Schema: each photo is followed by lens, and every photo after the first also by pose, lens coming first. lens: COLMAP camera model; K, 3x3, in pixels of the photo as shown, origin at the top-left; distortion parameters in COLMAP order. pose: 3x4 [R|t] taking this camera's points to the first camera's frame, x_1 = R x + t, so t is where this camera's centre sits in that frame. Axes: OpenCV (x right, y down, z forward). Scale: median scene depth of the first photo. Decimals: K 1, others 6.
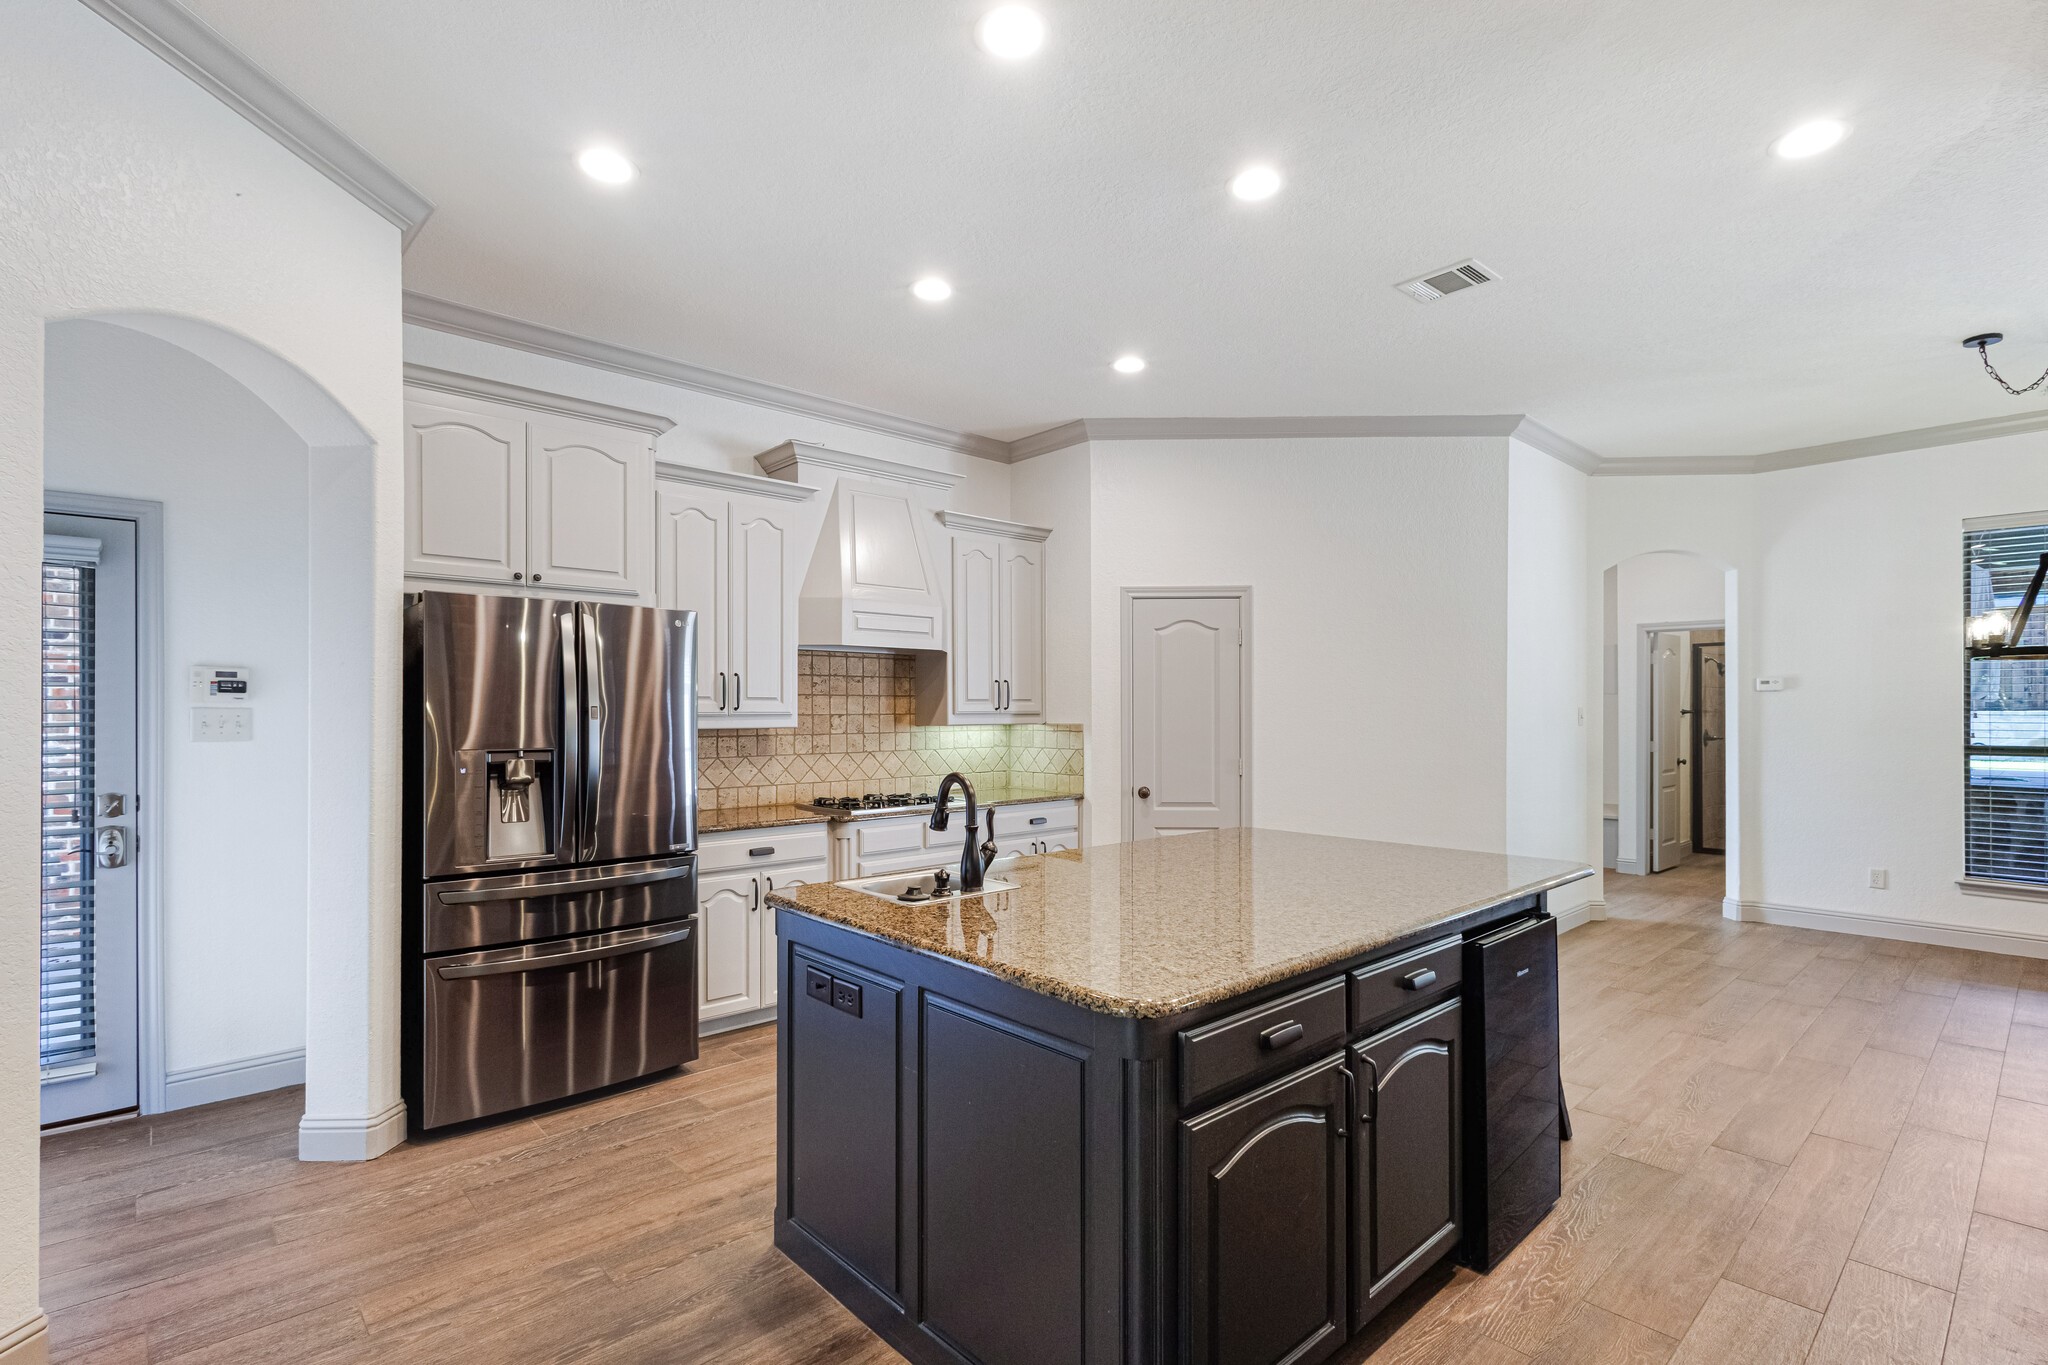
lens RADIAL K [[948.6, 0, 1024.1], [0, 948.6, 709.4], [0, 0, 1]] dist [0.000417, 0.000065]
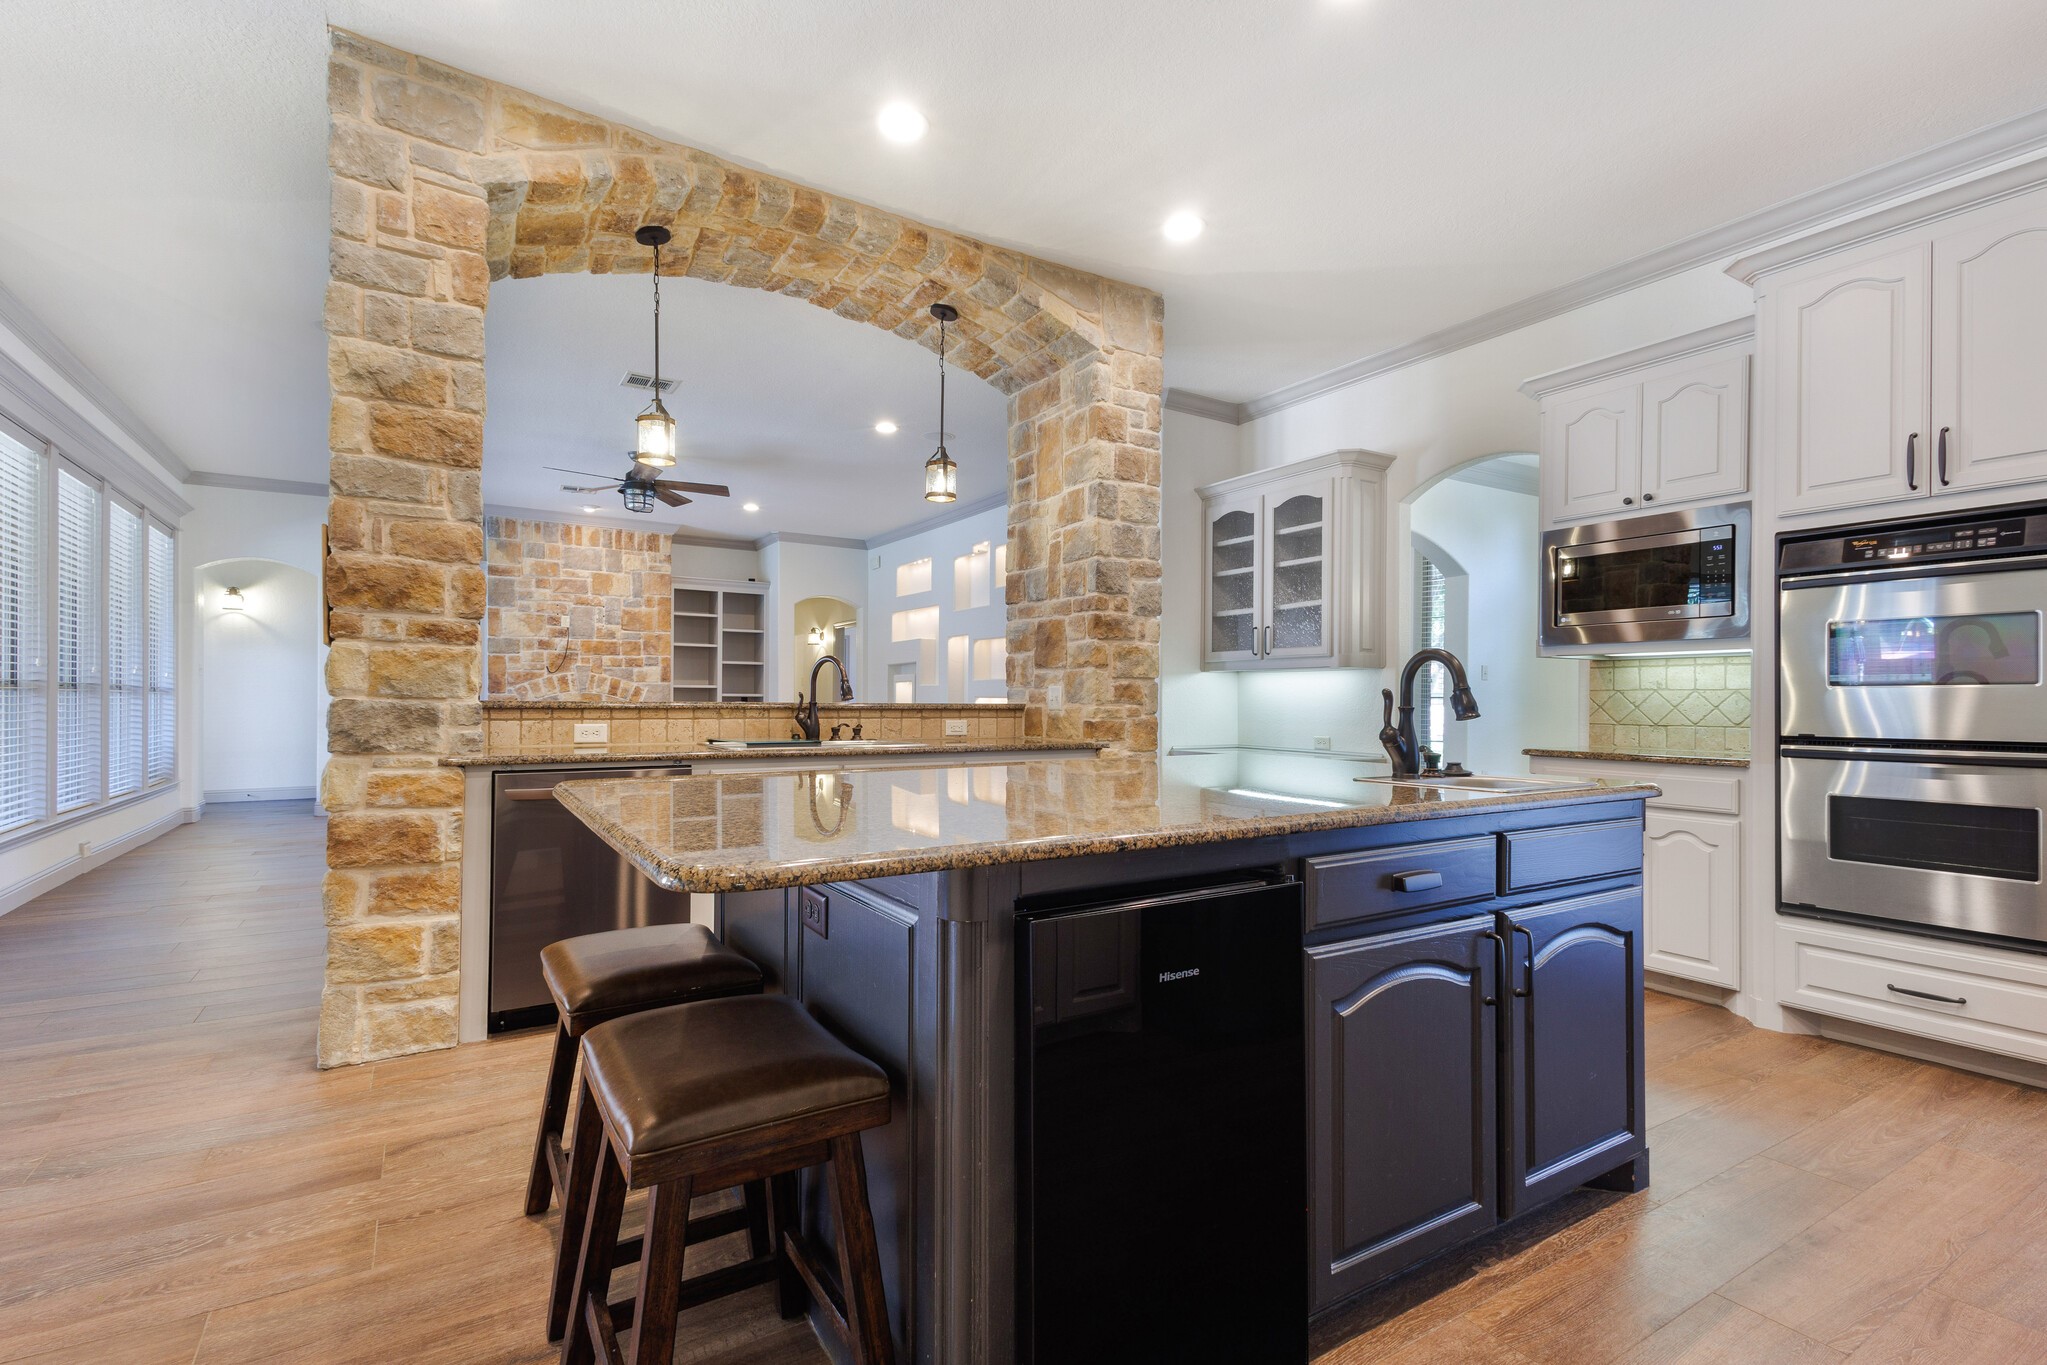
lens RADIAL K [[935.9, 0, 1019.9], [0, 935.9, 699.3], [0, 0, 1]] dist [0.039982, -0.009583]
pose [[-0.983237, -0.004619, 0.182271, 0.072663], [-0.005035, 0.999986, -0.001822, 0.058073], [-0.182260, -0.002709, -0.983247, 0.962889]]
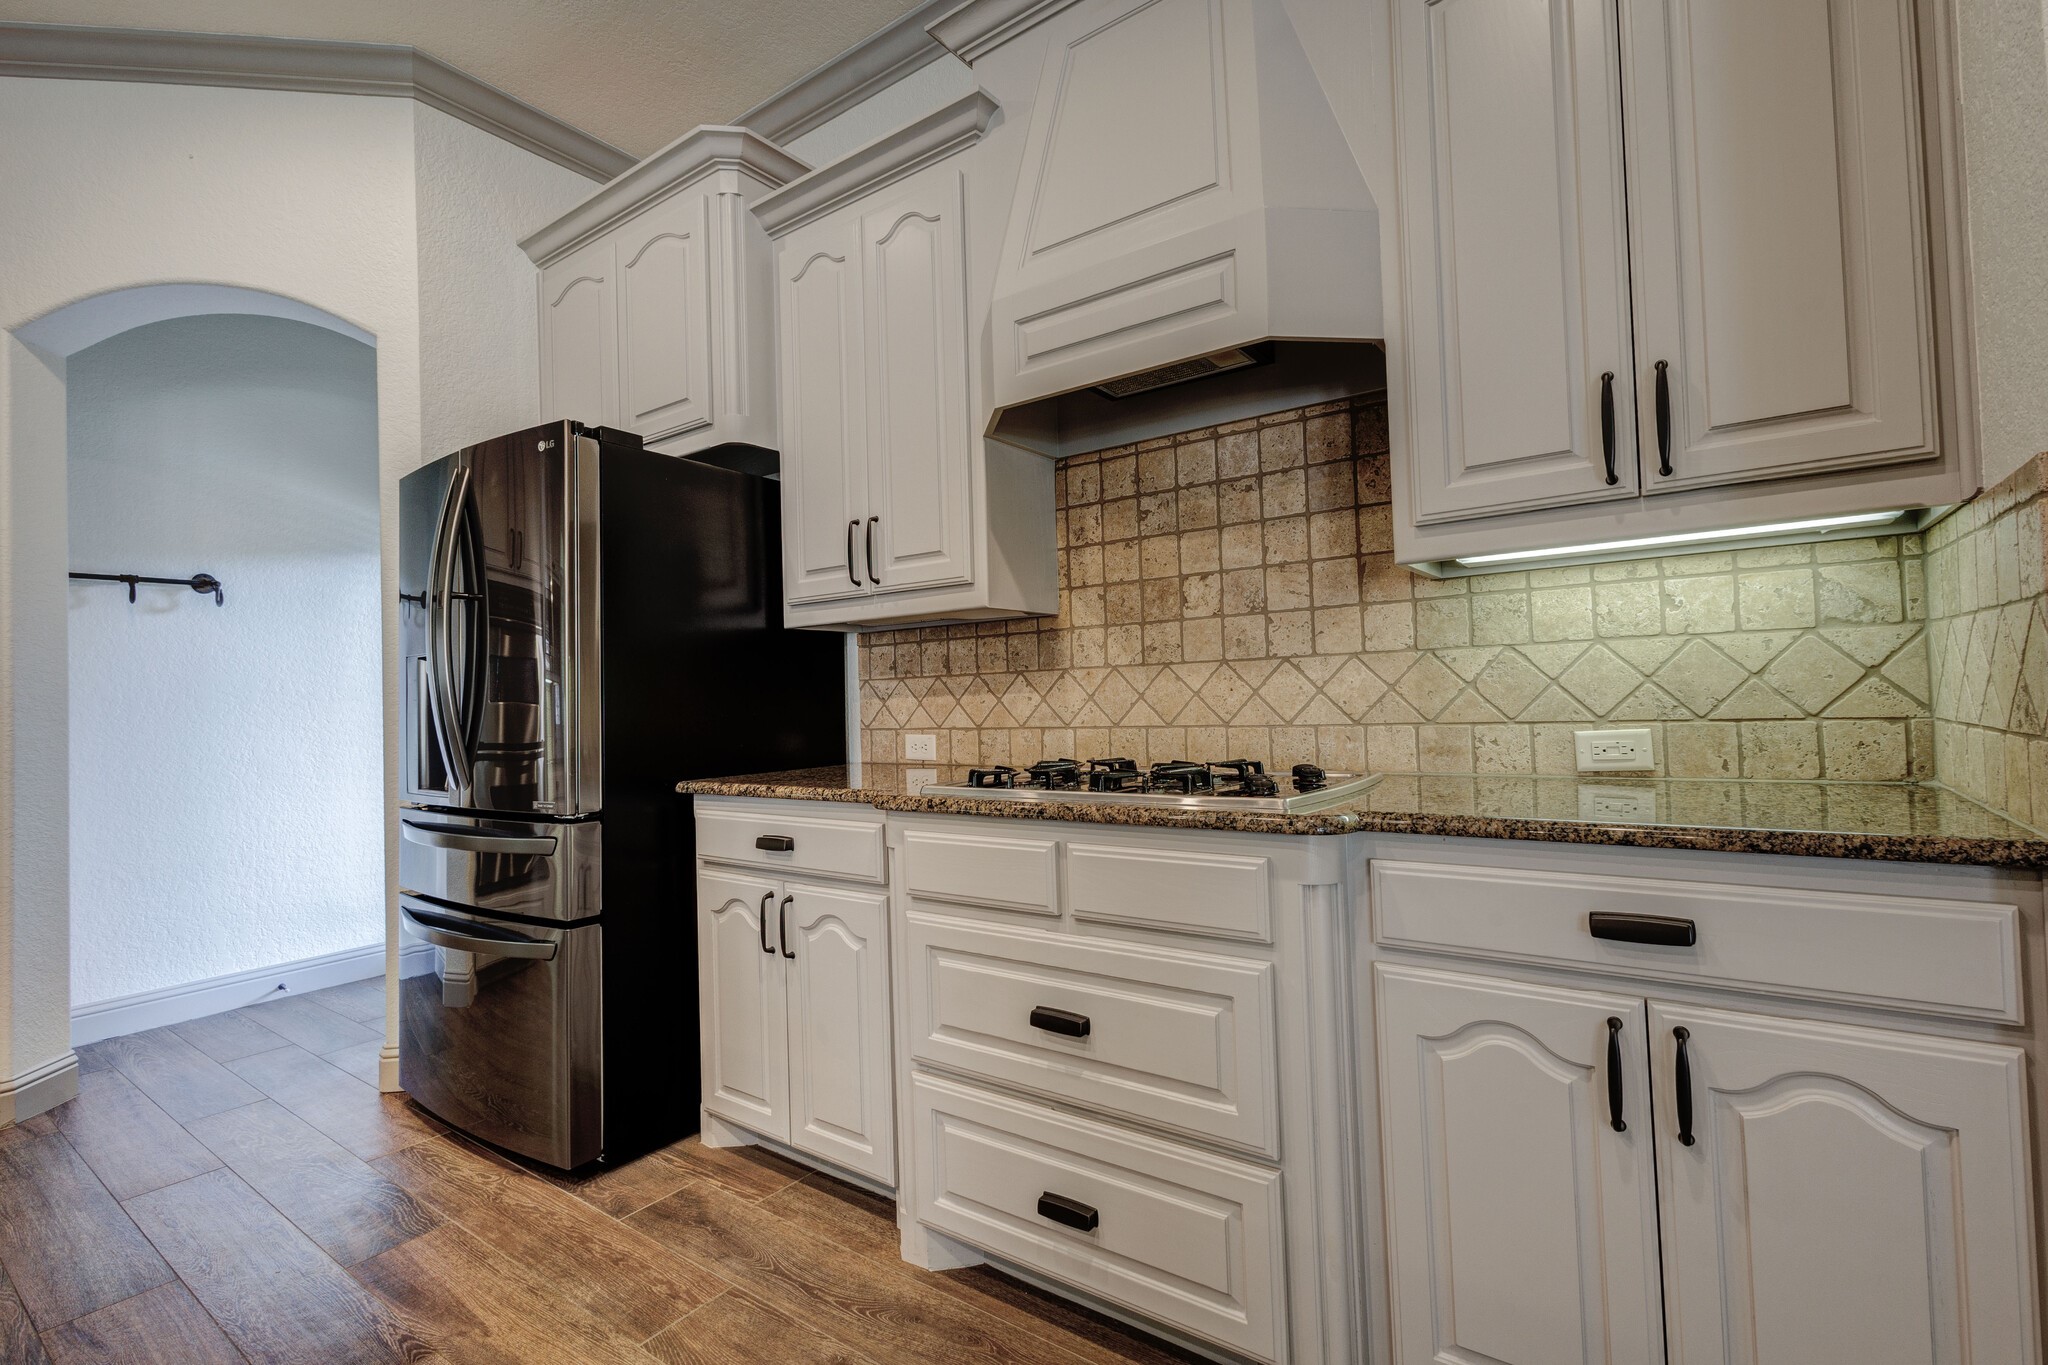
lens RADIAL K [[933.3, 0, 1021.5], [0, 933.3, 674.3], [0, 0, 1]] dist [0.002331, 0.000475]
pose [[0.192811, -0.028812, -0.980813, 0.209169], [0.033706, 0.999173, -0.022725, 0.058760], [0.980657, -0.028677, 0.193623, 0.835918]]
